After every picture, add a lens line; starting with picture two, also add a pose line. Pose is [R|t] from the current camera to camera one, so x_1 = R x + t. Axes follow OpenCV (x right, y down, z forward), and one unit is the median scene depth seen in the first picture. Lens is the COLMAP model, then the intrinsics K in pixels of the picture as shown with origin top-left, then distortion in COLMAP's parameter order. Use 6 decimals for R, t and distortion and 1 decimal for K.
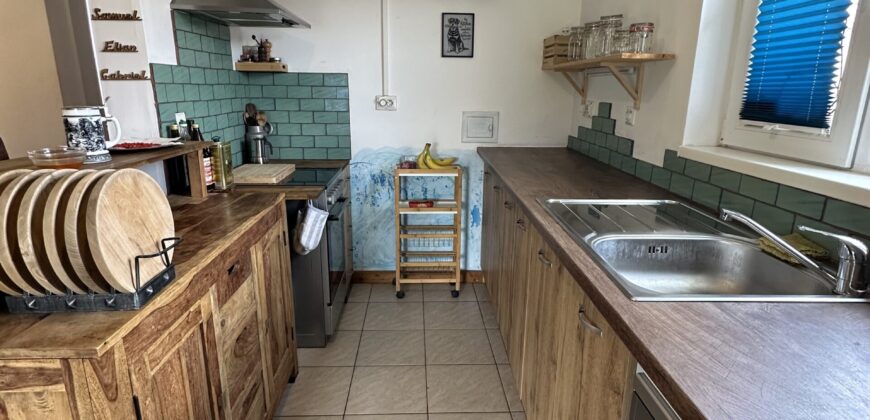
lens RADIAL K [[462.2, 0, 435.0], [0, 462.2, 210.0], [0, 0, 1]] dist [-0.004200, -0.000673]
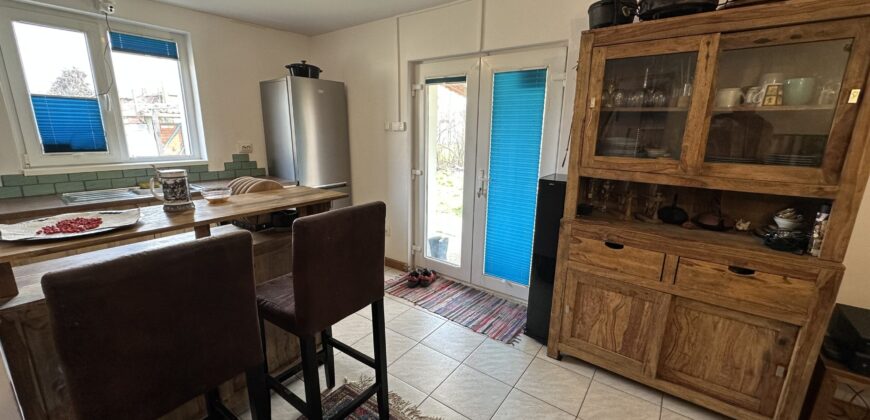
lens RADIAL K [[345.8, 0, 435.0], [0, 345.8, 210.0], [0, 0, 1]] dist [-0.001181, -0.000293]
pose [[-0.780220, -0.162551, 0.604014, -1.310426], [0.137991, 0.897123, 0.419678, -0.285110], [-0.610094, 0.410790, -0.677523, 0.815385]]
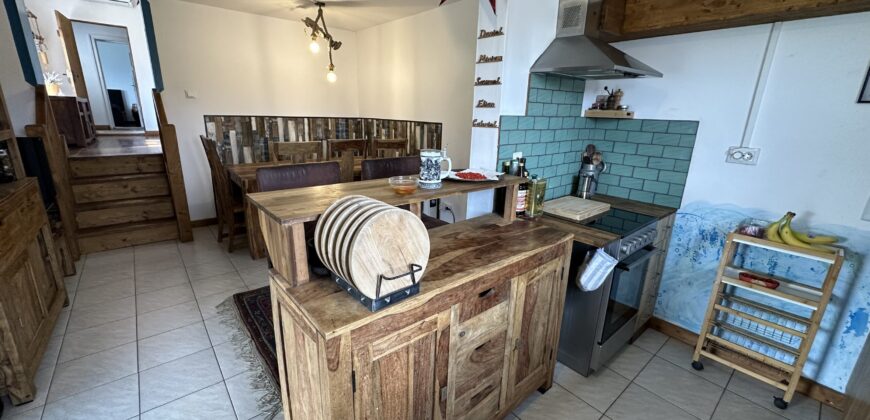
lens RADIAL K [[345.8, 0, 435.0], [0, 345.8, 210.0], [0, 0, 1]] dist [-0.001181, -0.000293]
pose [[0.613365, 0.223882, -0.757403, 0.077844], [-0.221606, 0.969244, 0.107038, -0.101920], [0.758072, 0.102192, 0.644114, 0.203615]]
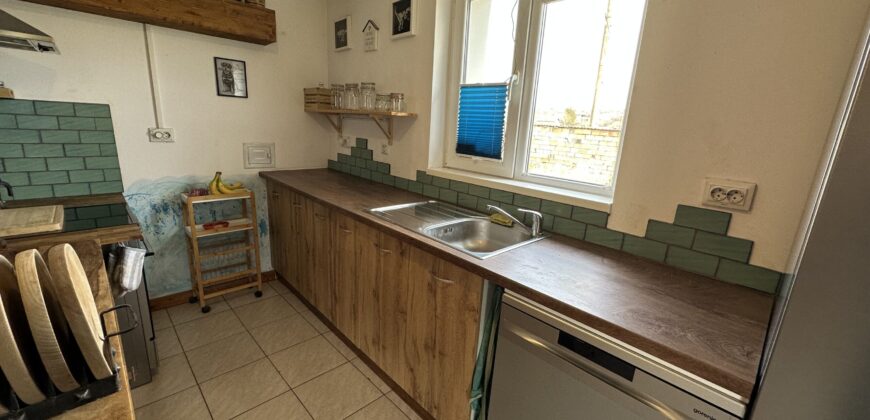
lens RADIAL K [[345.8, 0, 435.0], [0, 345.8, 210.0], [0, 0, 1]] dist [-0.001181, -0.000293]
pose [[0.740442, -0.133095, 0.658811, -0.260097], [0.123983, 0.990423, 0.060742, -0.048977], [-0.660586, 0.036705, 0.749853, 0.017051]]
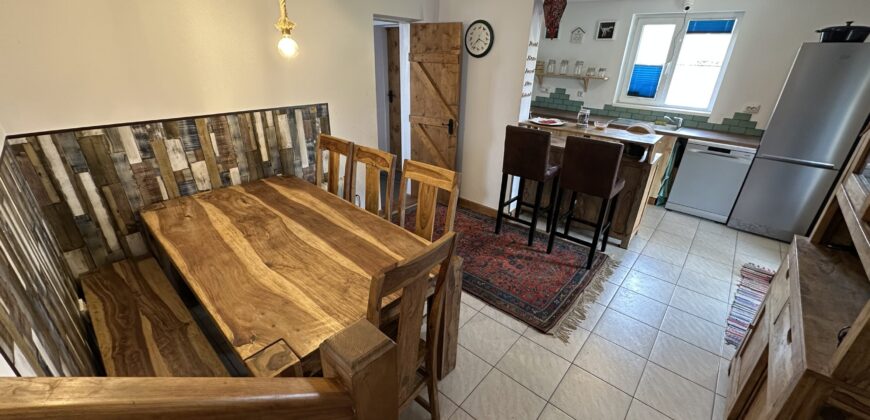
lens RADIAL K [[345.8, 0, 435.0], [0, 345.8, 210.0], [0, 0, 1]] dist [-0.001181, -0.000293]
pose [[0.685793, -0.299172, 0.663463, -2.154416], [0.167020, 0.951970, 0.256626, -0.227034], [-0.708373, -0.065181, 0.702823, -0.016967]]
